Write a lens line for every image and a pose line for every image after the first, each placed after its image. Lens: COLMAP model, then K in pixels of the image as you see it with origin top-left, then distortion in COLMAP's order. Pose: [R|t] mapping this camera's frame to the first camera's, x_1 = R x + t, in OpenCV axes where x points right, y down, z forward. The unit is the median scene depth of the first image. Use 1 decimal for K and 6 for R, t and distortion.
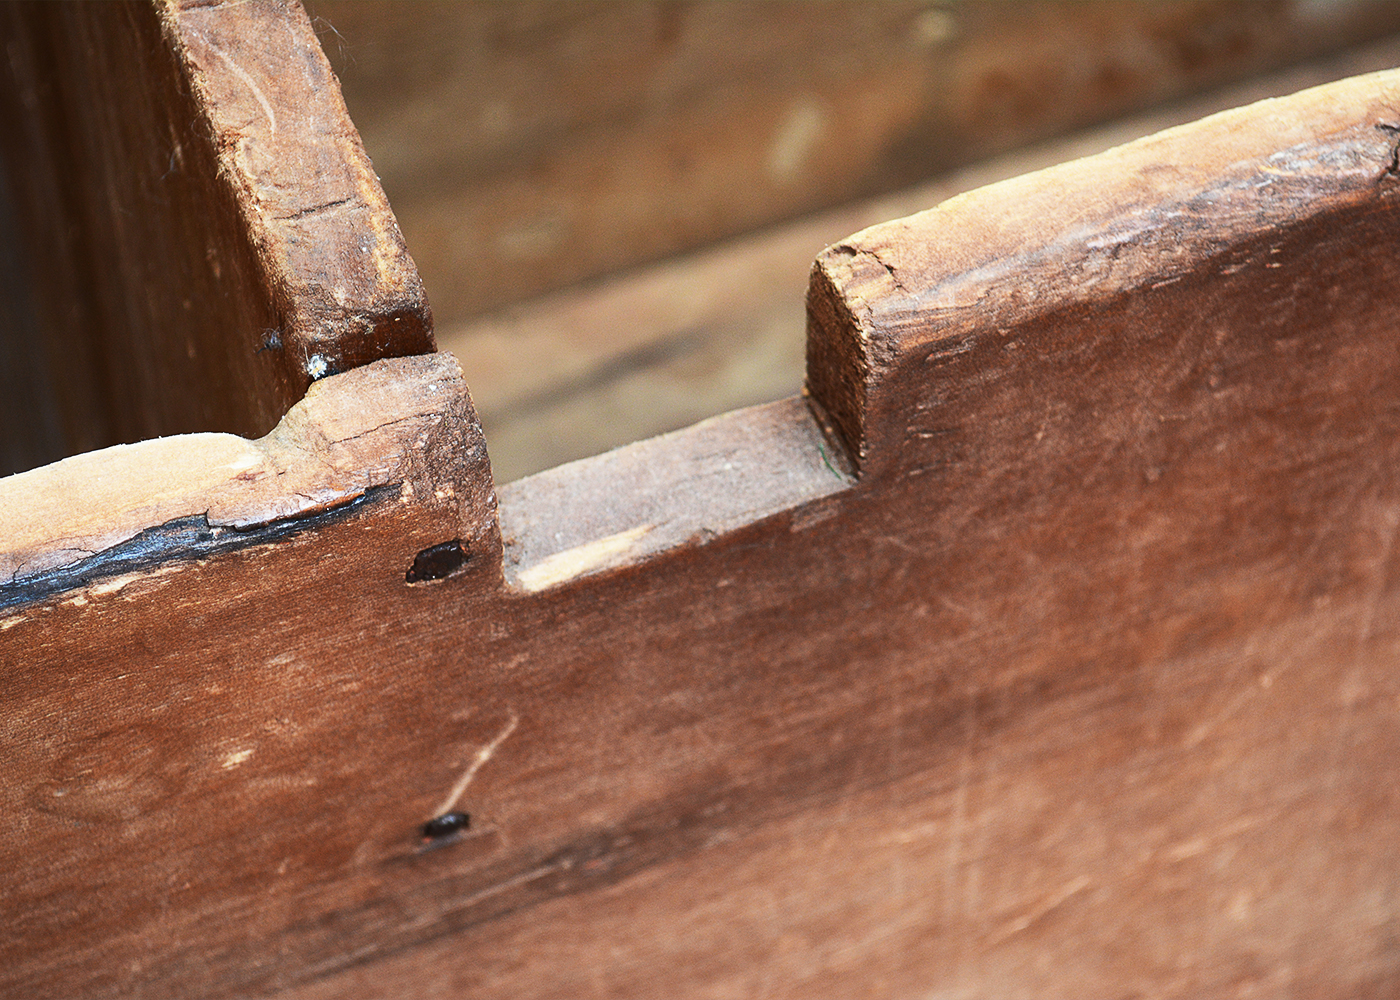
lens RADIAL K [[3407.1, 0, 701.3], [0, 3407.1, 499.4], [0, 0, 1]] dist [-0.055647, 0.000000]
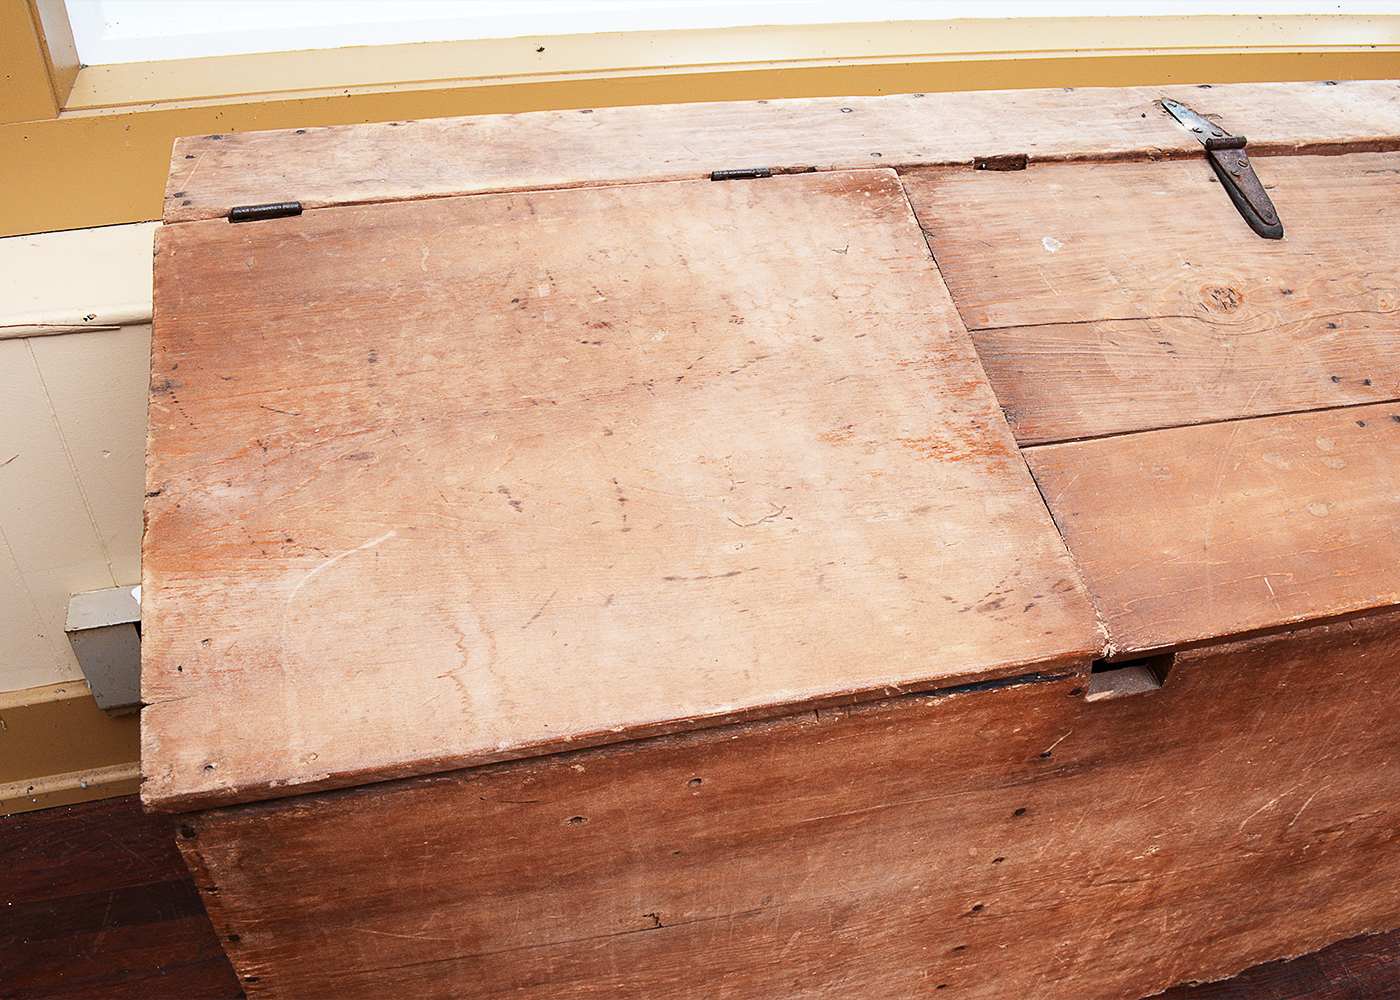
lens RADIAL K [[1176.2, 0, 695.8], [0, 1176.2, 481.4], [0, 0, 1]] dist [-0.086968, 0.015117]
pose [[0.985544, 0.140398, -0.094825, -0.407163], [-0.154276, 0.975015, -0.159829, 0.061928], [0.070016, 0.172147, 0.982580, -0.488883]]
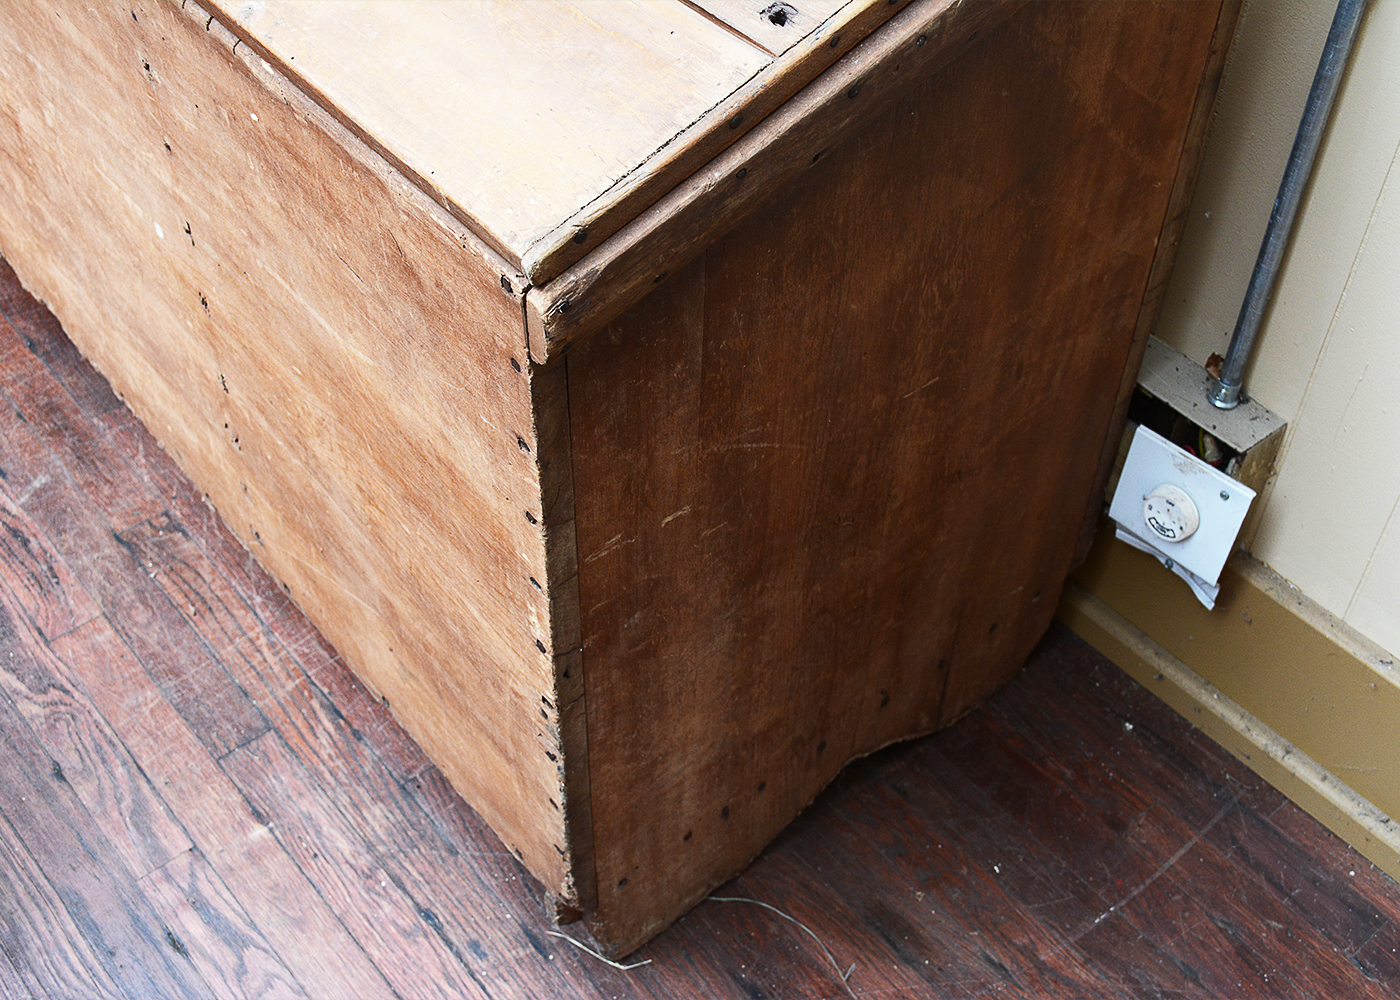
lens RADIAL K [[1645.7, 0, 698.0], [0, 1645.7, 499.8], [0, 0, 1]] dist [-0.041172, 0.000000]
pose [[0.285887, 0.697412, -0.657180, 3.214405], [-0.744822, 0.593212, 0.305516, -1.159258], [0.602917, 0.402139, 0.689039, 0.737220]]
